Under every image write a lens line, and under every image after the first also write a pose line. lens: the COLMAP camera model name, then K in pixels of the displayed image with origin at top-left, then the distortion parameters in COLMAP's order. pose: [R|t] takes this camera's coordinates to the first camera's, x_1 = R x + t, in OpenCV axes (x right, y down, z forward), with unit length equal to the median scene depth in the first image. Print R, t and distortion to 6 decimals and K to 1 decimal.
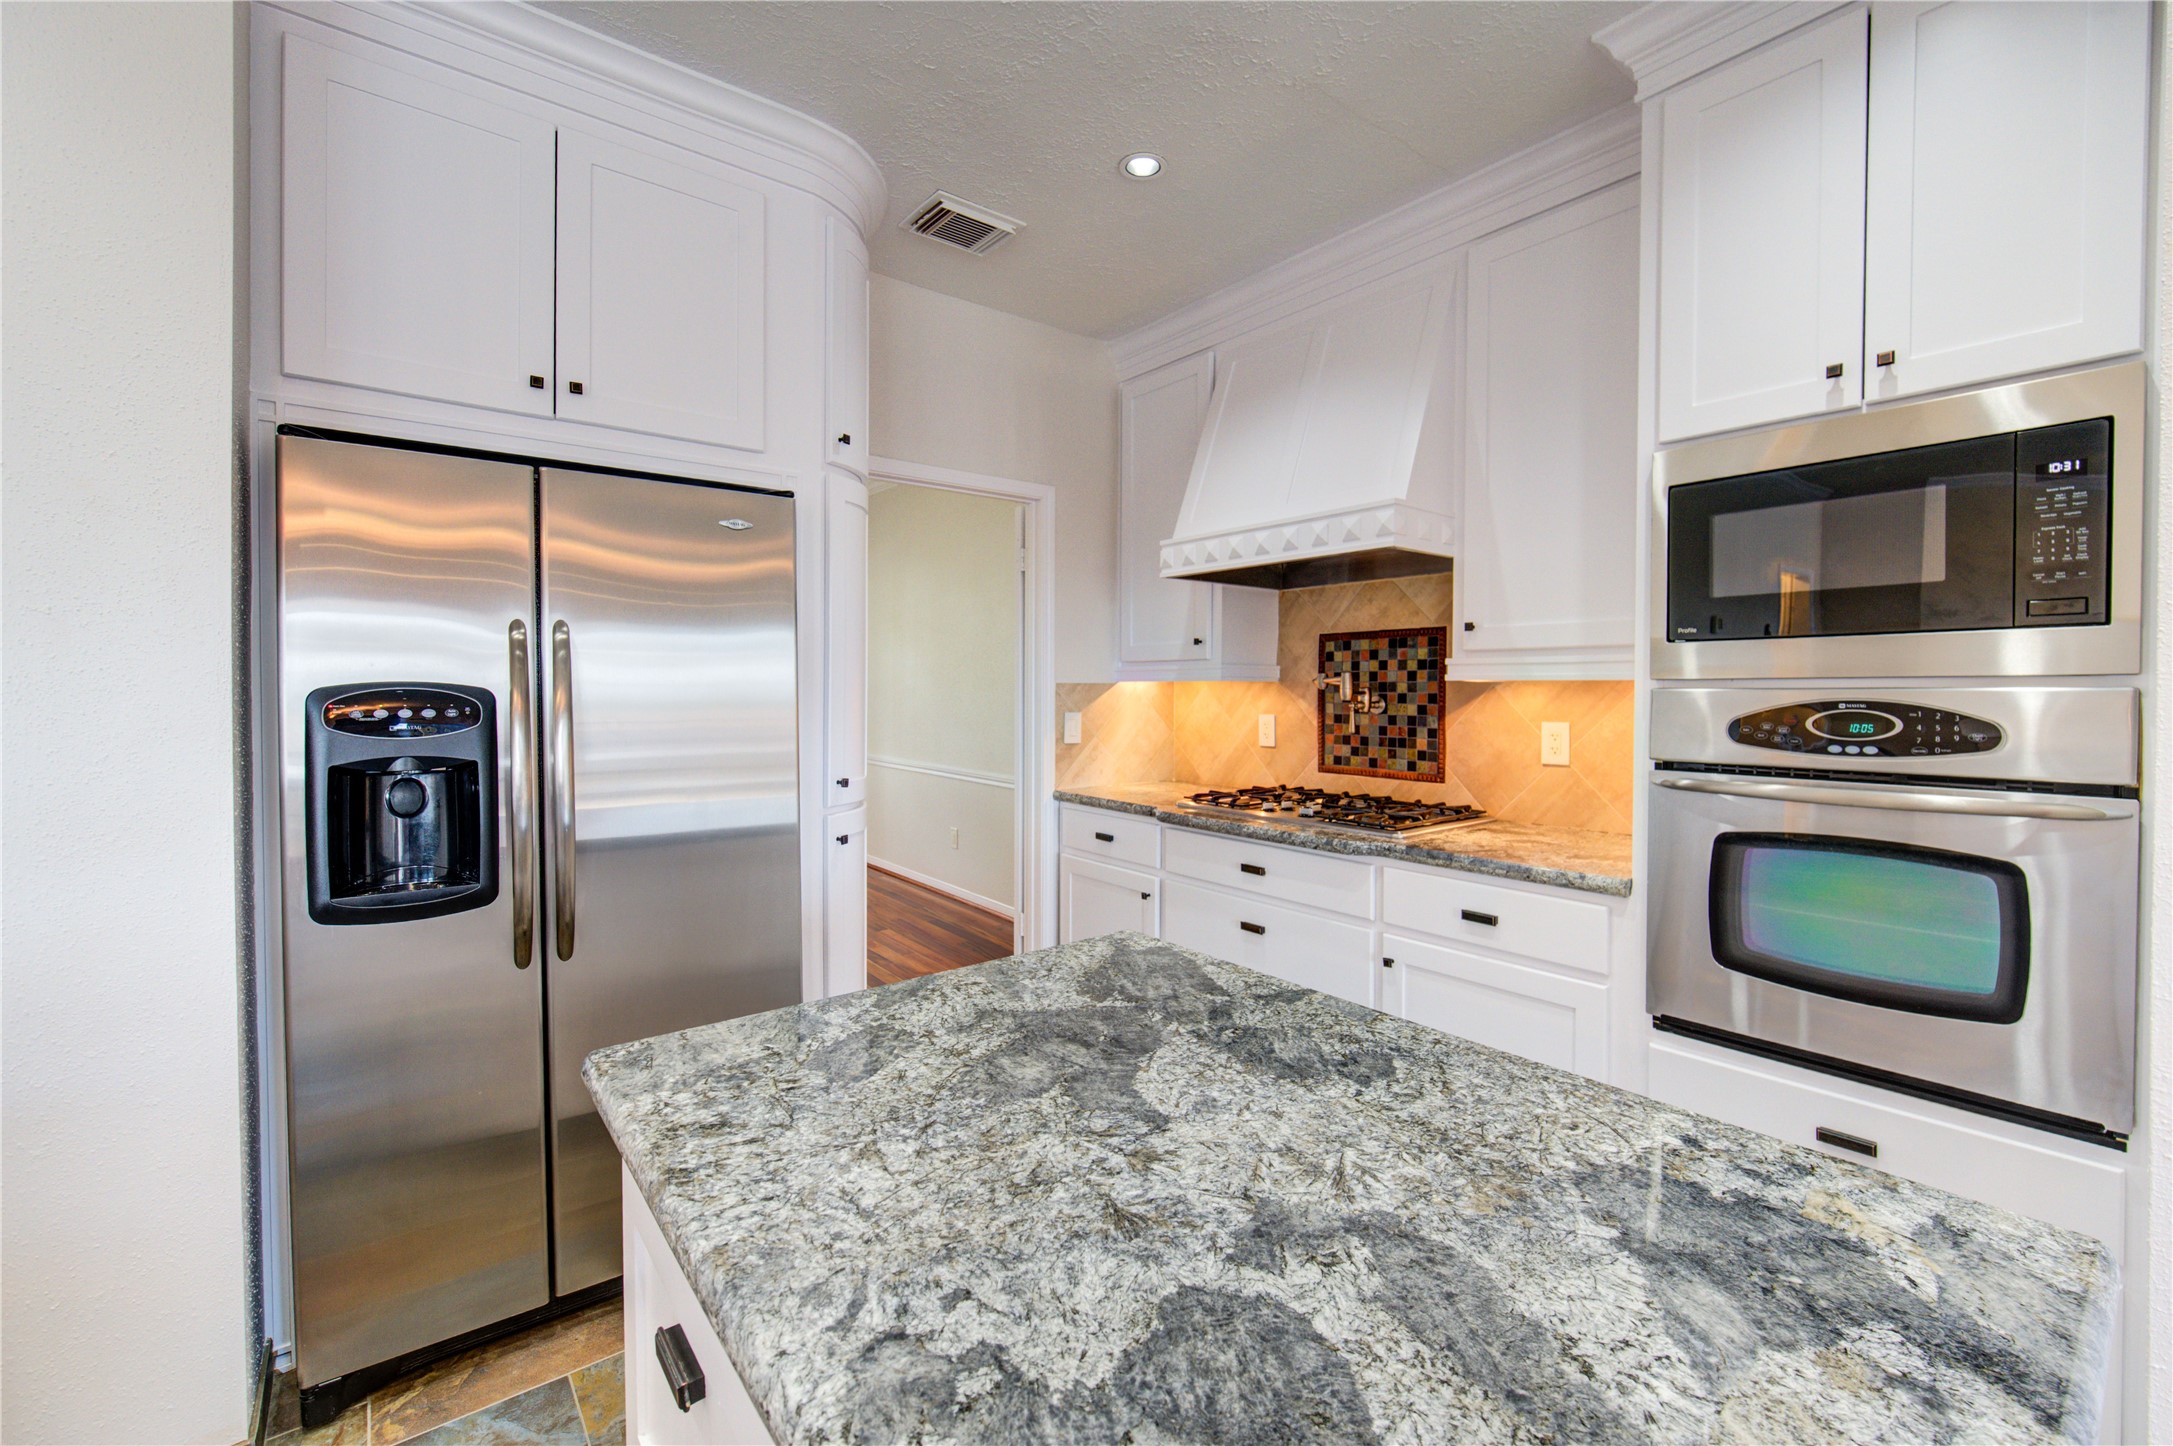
lens RADIAL K [[891.3, 0, 1095.4], [0, 891.3, 718.7], [0, 0, 1]] dist [-0.013905, -0.000194]
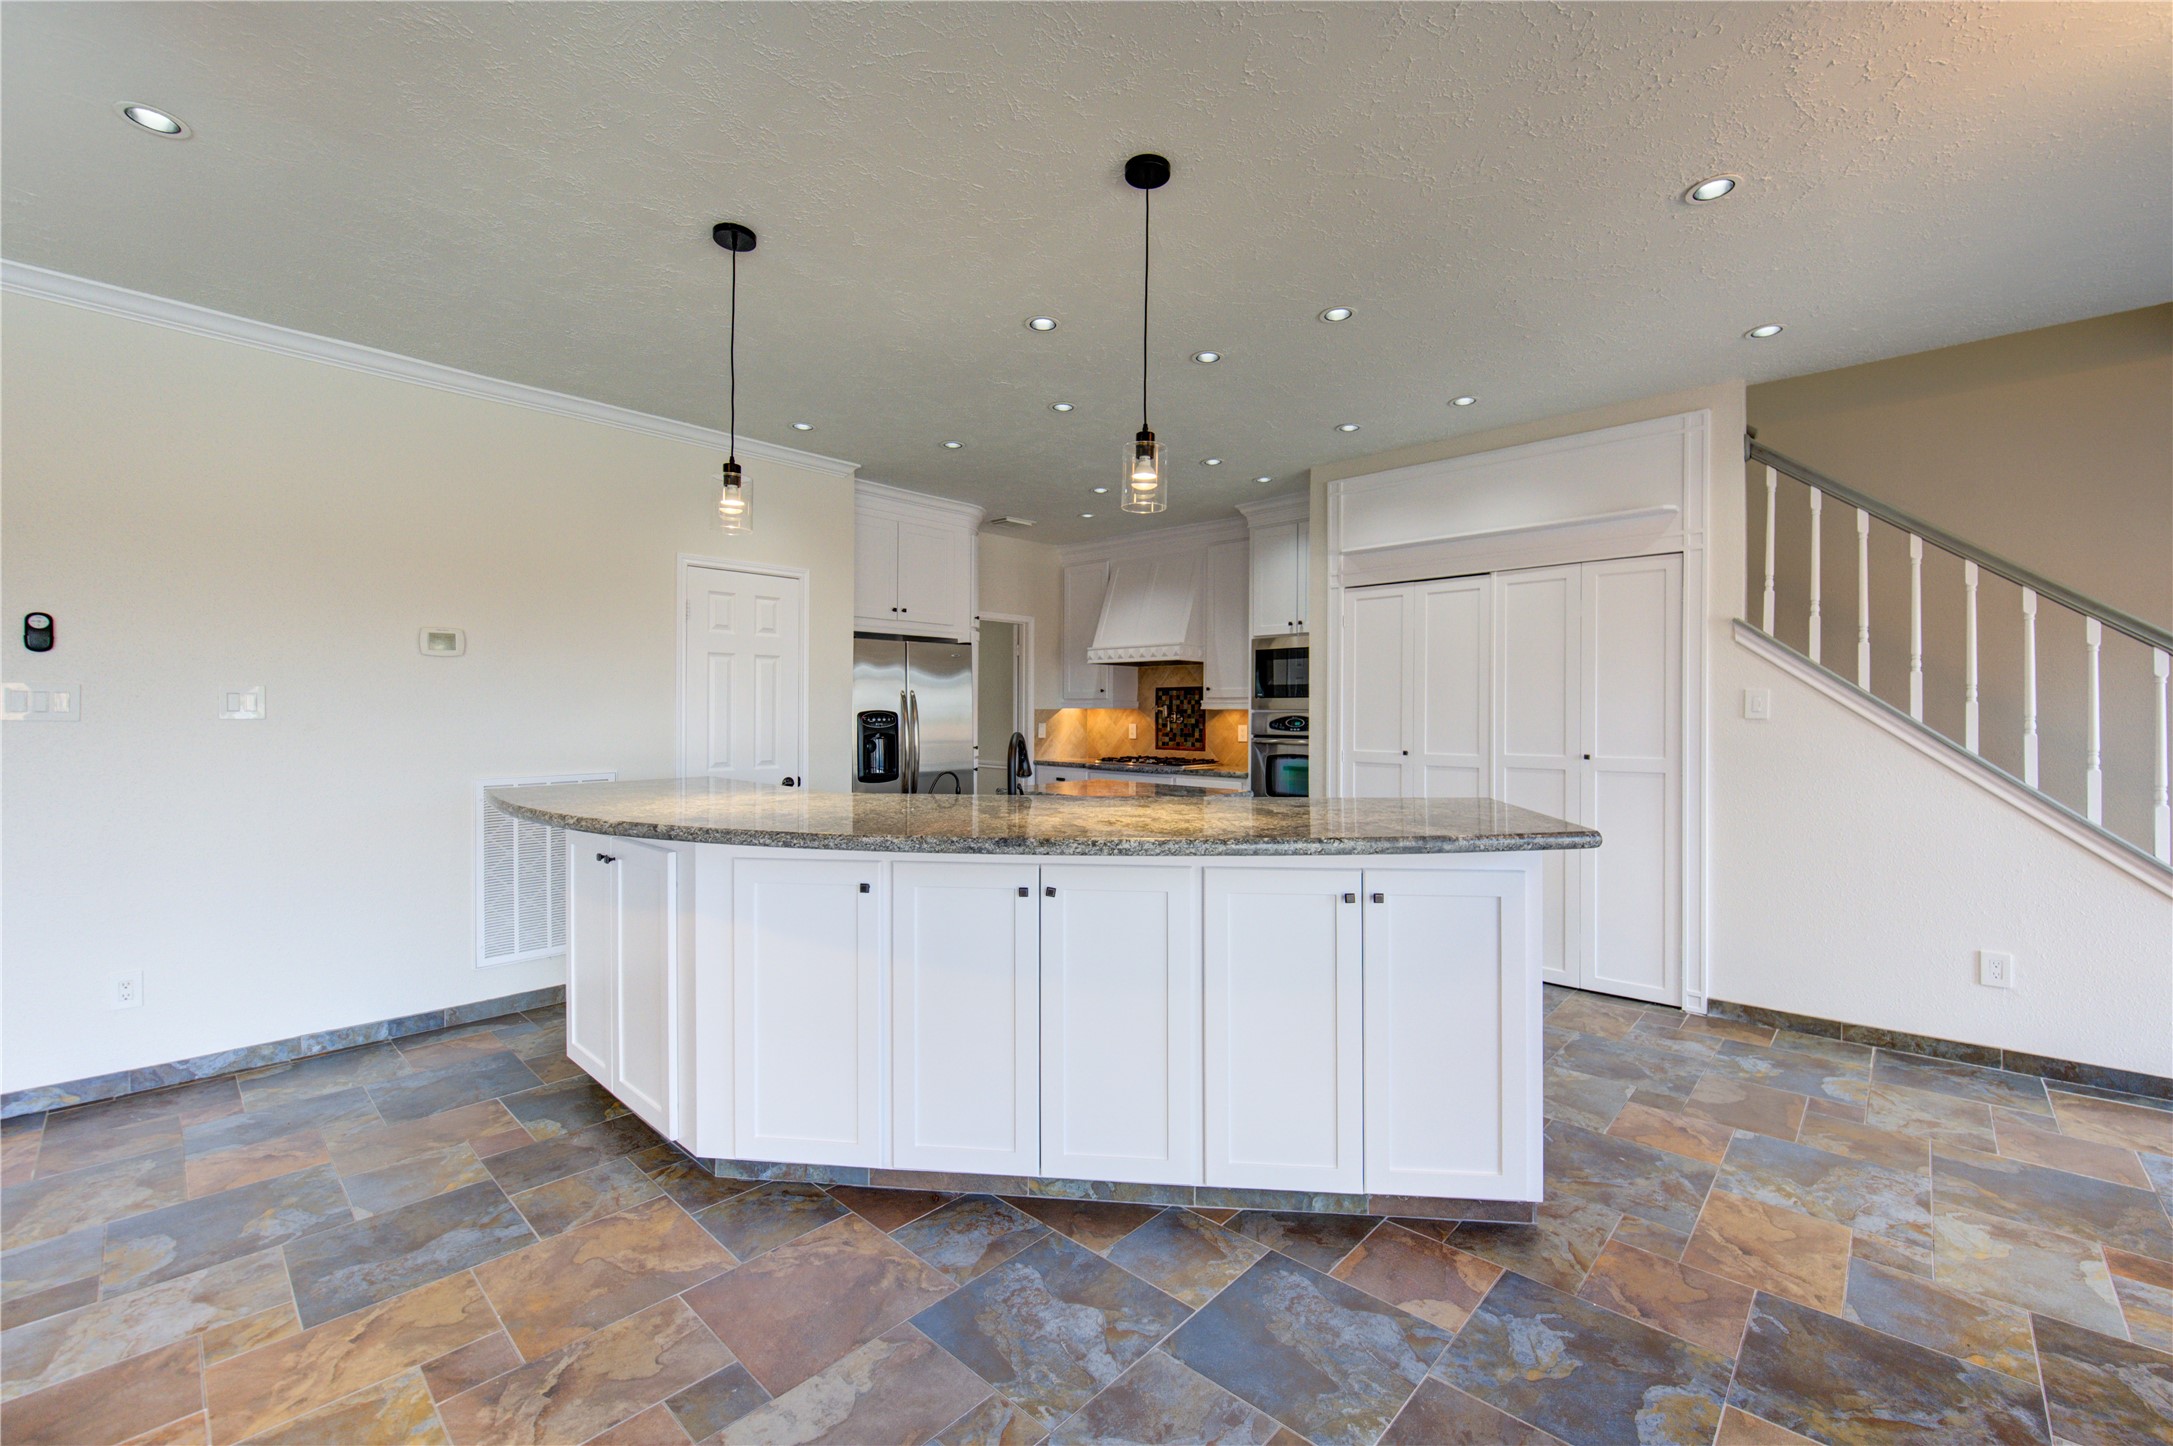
lens RADIAL K [[874.2, 0, 1087.3], [0, 874.2, 713.3], [0, 0, 1]] dist [-0.012052, -0.000036]
pose [[0.989692, 0.002178, 0.143198, -0.263651], [0.002308, 0.999512, -0.031149, 0.041895], [-0.143196, 0.031158, 0.989204, -1.296731]]
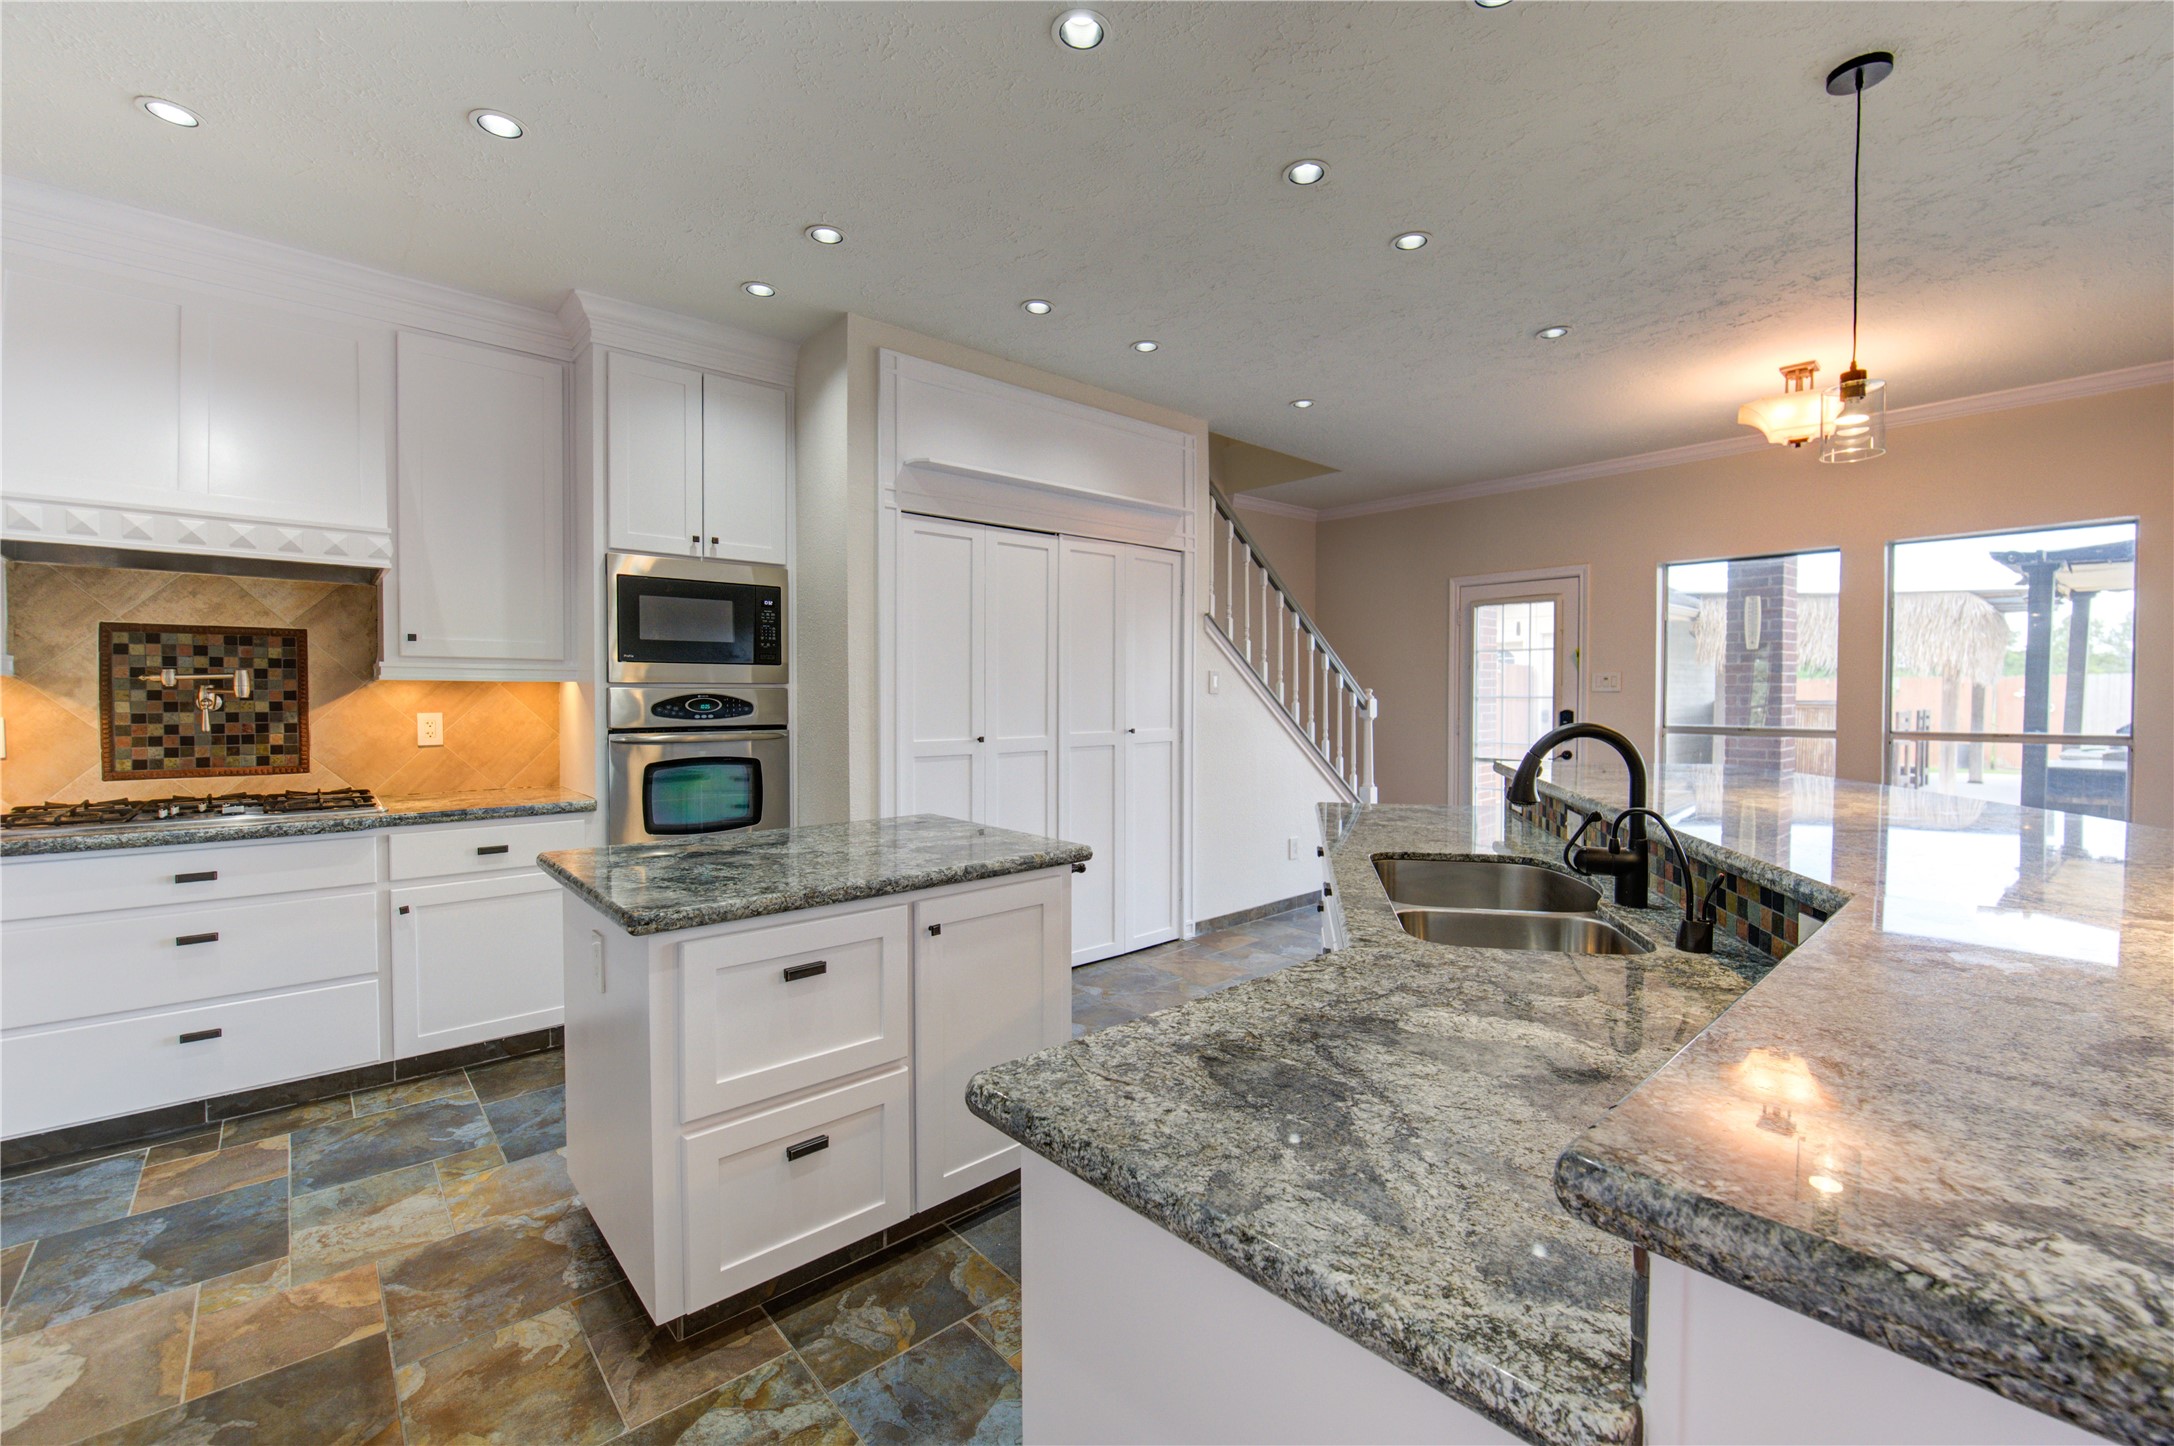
lens RADIAL K [[891.7, 0, 1095.9], [0, 891.7, 718.7], [0, 0, 1]] dist [-0.013905, -0.000194]
pose [[-0.068489, -0.028459, 0.997246, -0.749367], [0.028523, 0.999129, 0.030471, 0.000791], [-0.997244, 0.030531, -0.067618, 0.103486]]
